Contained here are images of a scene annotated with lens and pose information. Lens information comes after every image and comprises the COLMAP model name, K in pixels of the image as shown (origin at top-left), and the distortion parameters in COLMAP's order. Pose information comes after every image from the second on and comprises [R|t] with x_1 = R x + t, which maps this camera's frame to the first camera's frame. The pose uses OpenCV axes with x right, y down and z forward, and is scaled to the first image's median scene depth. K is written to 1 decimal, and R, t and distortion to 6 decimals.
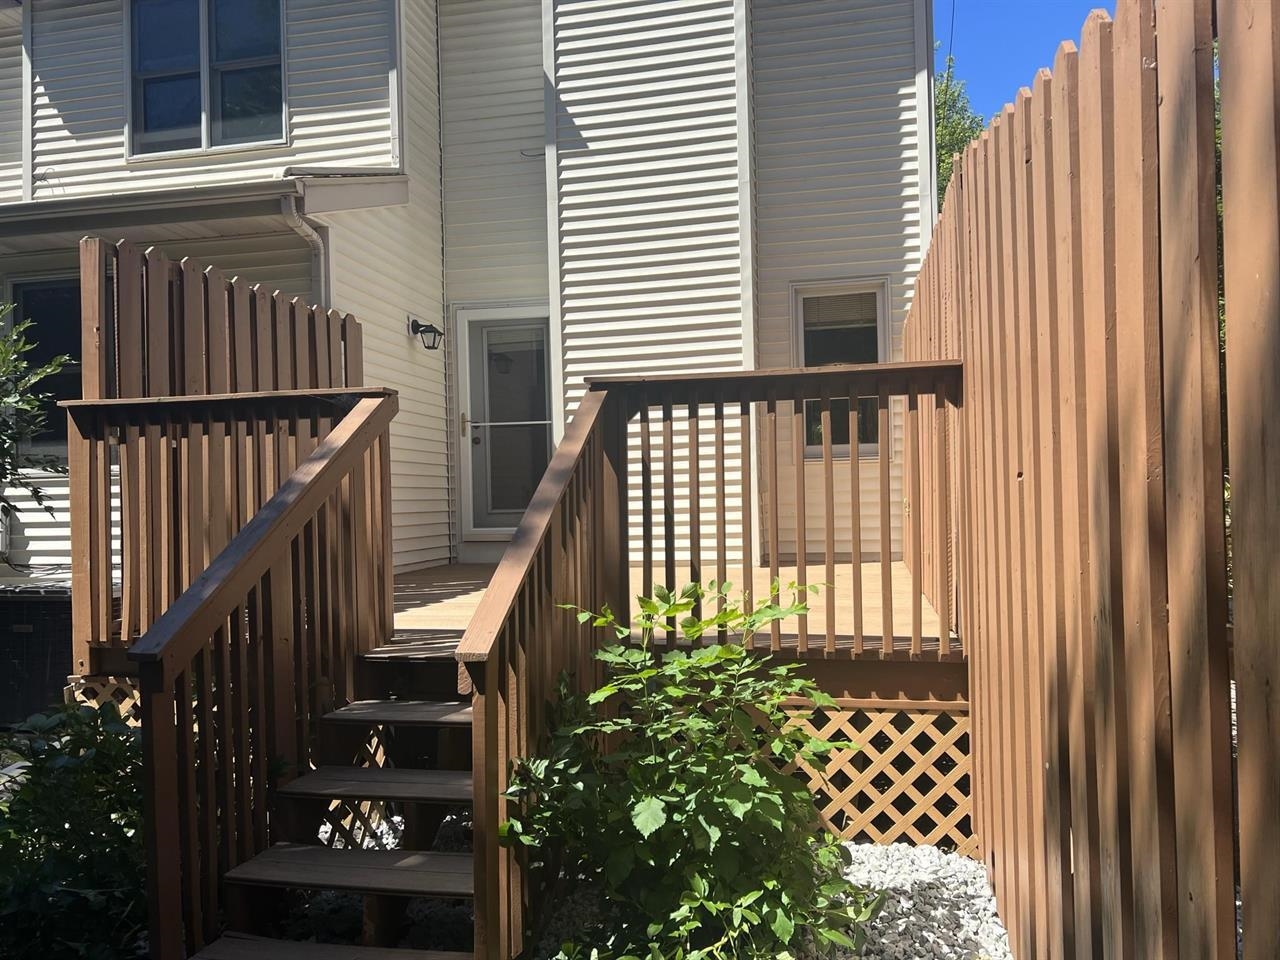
lens RADIAL K [[986.5, 0, 646.1], [0, 986.5, 486.9], [0, 0, 1]] dist [-0.040943, -0.001605]
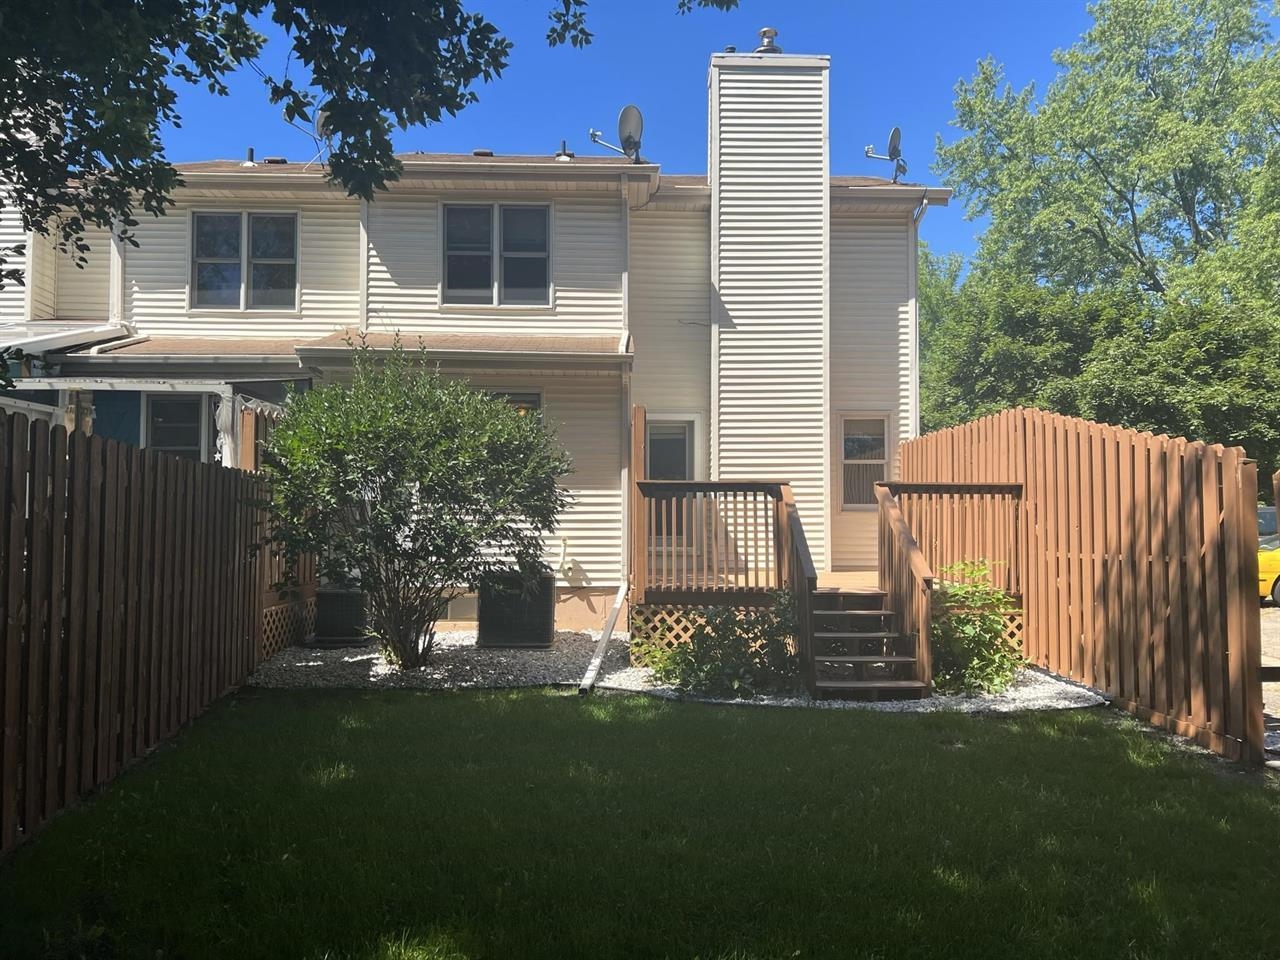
lens RADIAL K [[986.5, 0, 634.6], [0, 986.5, 476.9], [0, 0, 1]] dist [-0.040943, -0.001605]
pose [[0.975149, 0.039545, 0.217992, -0.598777], [-0.028559, 0.998169, -0.053323, 0.013582], [-0.219702, 0.045772, 0.974493, -0.639178]]
